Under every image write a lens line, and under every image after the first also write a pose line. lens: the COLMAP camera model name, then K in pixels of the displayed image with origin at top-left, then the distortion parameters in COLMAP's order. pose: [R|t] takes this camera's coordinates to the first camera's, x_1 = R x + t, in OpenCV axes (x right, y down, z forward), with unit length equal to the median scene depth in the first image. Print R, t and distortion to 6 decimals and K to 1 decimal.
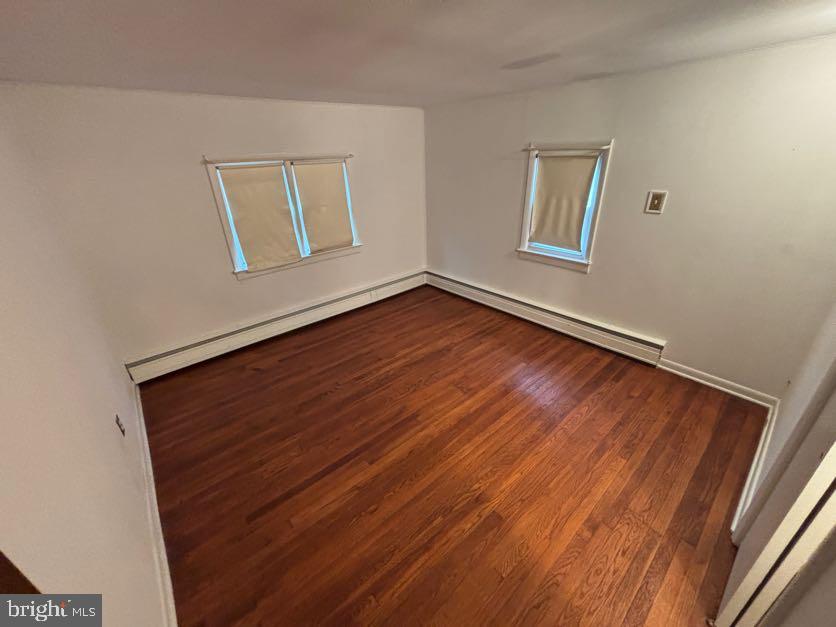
lens RADIAL K [[336.6, 0, 418.0], [0, 336.6, 313.5], [0, 0, 1]] dist [0.001252, -0.000405]
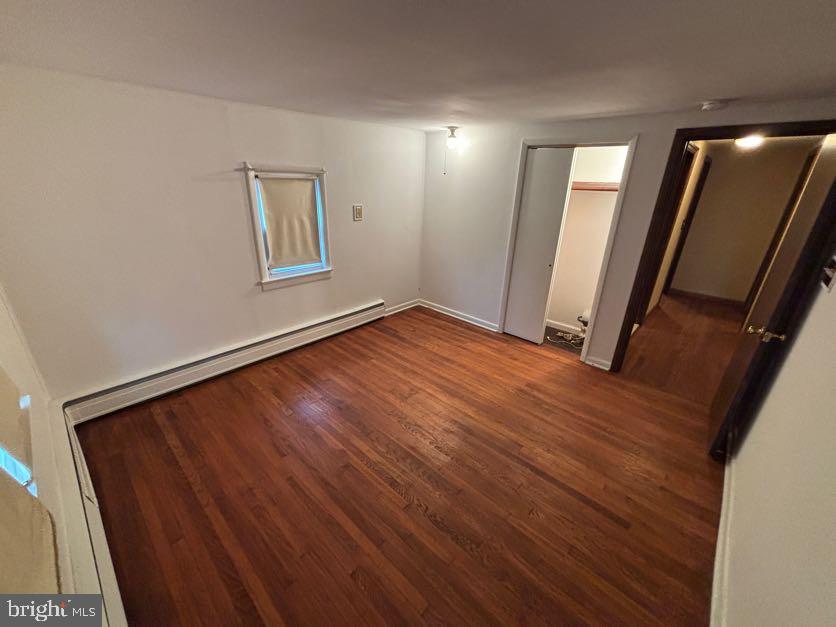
lens RADIAL K [[336.6, 0, 418.0], [0, 336.6, 313.5], [0, 0, 1]] dist [0.001252, -0.000405]
pose [[-0.121018, -0.342052, 0.931856, -0.686629], [0.401567, 0.841641, 0.361088, -0.323400], [-0.907799, 0.417901, 0.035503, 0.754555]]
